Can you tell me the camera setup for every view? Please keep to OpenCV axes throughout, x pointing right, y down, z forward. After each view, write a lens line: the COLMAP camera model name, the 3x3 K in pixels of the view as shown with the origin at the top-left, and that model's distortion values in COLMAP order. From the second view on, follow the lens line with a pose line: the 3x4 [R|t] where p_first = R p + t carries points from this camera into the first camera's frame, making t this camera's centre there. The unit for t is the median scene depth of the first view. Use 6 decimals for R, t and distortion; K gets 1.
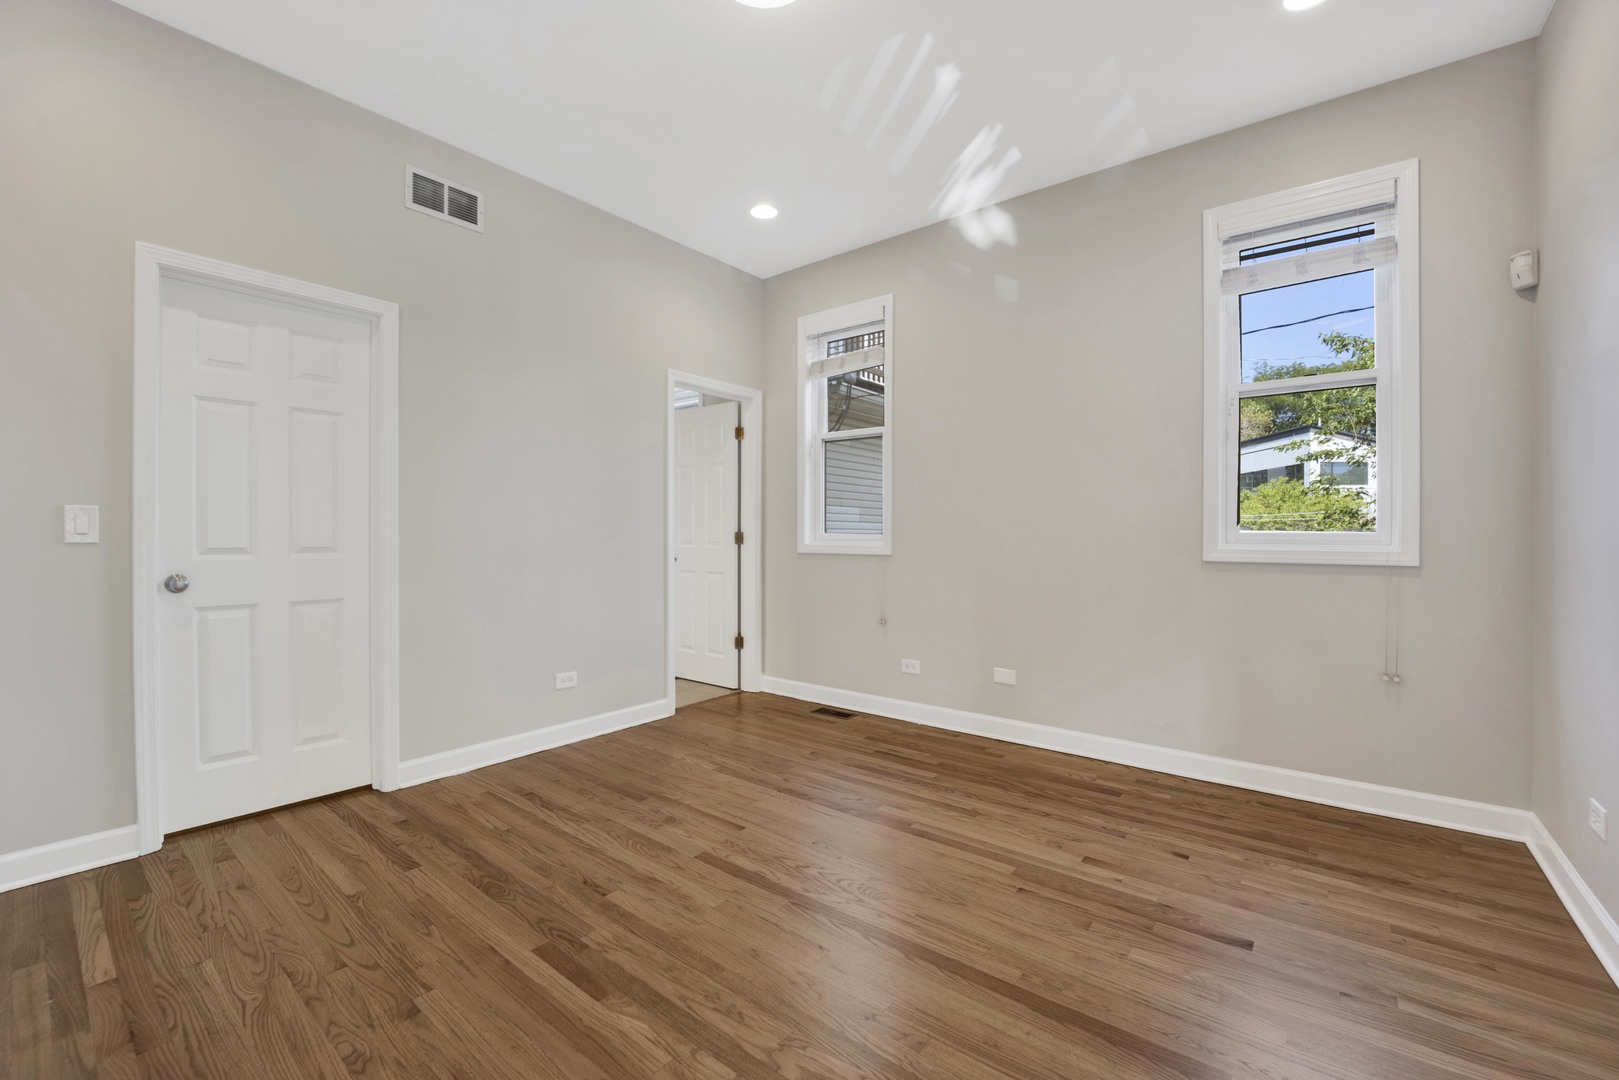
lens RADIAL K [[663.9, 0, 799.0], [0, 663.9, 544.2], [0, 0, 1]] dist [-0.022041, 0.000470]
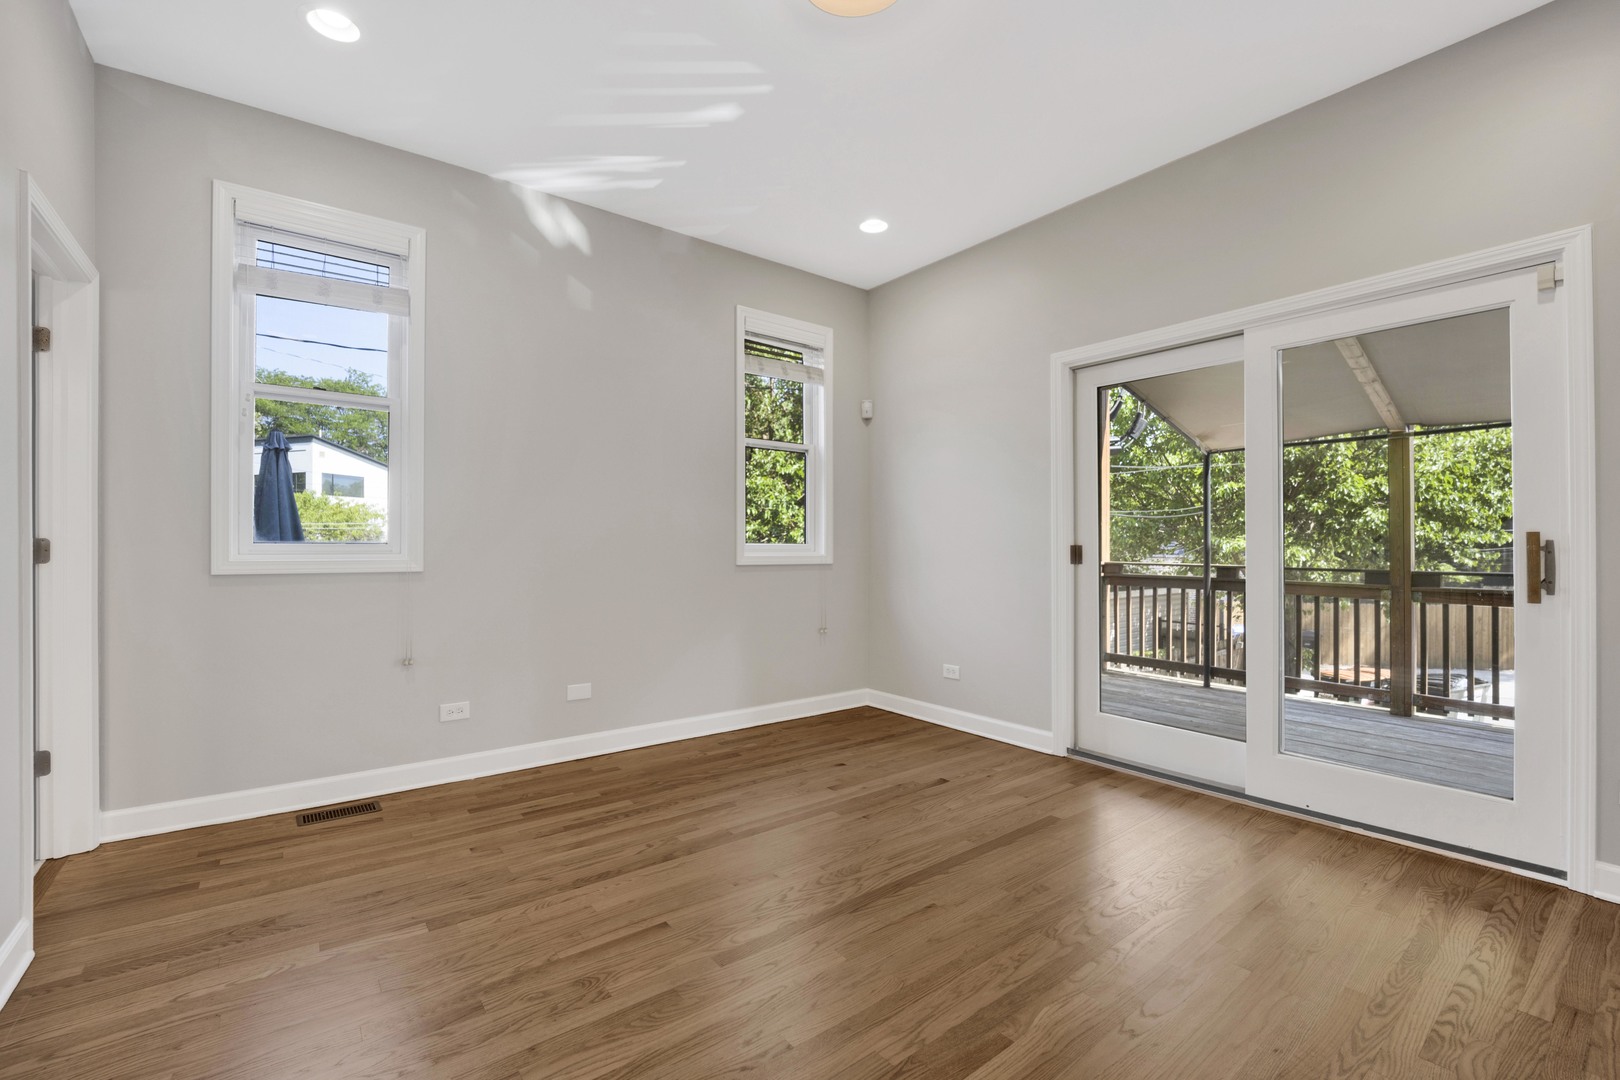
lens RADIAL K [[664.3, 0, 801.1], [0, 664.3, 541.1], [0, 0, 1]] dist [-0.022041, 0.000470]
pose [[0.249387, 0.006349, 0.968383, -0.683814], [0.013116, 0.999865, -0.009933, -0.008378], [-0.968315, 0.015179, 0.249270, 0.554741]]
